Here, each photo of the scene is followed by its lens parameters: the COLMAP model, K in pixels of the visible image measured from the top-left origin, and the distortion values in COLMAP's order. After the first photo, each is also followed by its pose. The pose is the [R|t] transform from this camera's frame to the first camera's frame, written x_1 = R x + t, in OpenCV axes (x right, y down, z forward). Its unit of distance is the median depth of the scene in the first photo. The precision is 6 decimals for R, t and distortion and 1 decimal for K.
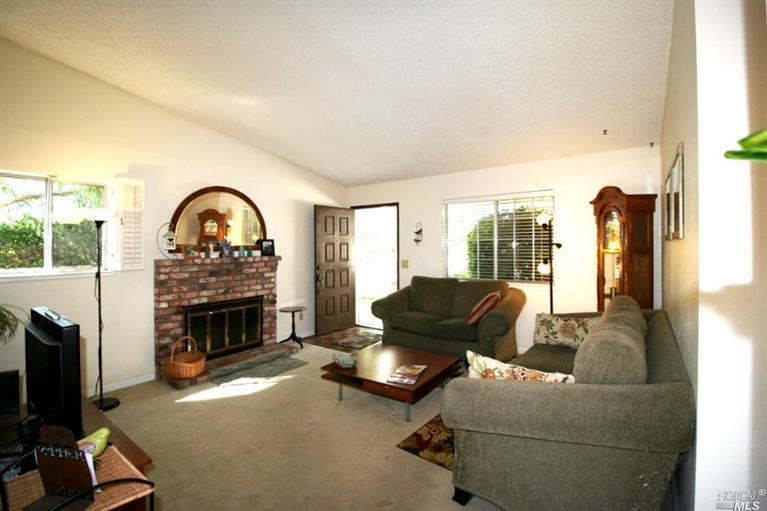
lens RADIAL K [[357.1, 0, 376.8], [0, 357.1, 252.9], [0, 0, 1]] dist [0.001281, -0.000975]
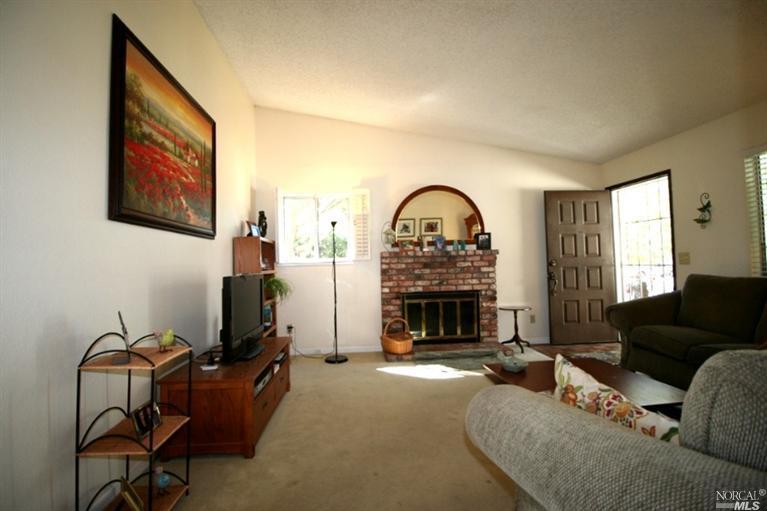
lens RADIAL K [[357.1, 0, 380.6], [0, 357.1, 253.4], [0, 0, 1]] dist [0.001281, -0.000975]
pose [[0.663823, -0.027662, -0.747378, 0.251870], [0.003961, 0.999432, -0.033474, 0.053557], [0.747880, 0.019260, 0.663555, 0.158184]]
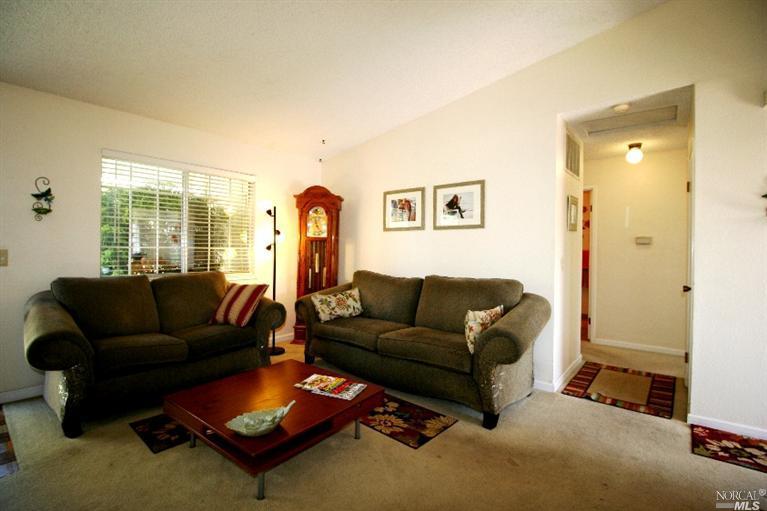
lens RADIAL K [[357.1, 0, 376.8], [0, 357.1, 249.5], [0, 0, 1]] dist [0.001281, -0.000975]
pose [[0.053495, -0.002924, 0.998564, -0.461009], [-0.003418, 0.999989, 0.003112, 0.022831], [-0.998562, -0.003579, 0.053484, 0.578731]]
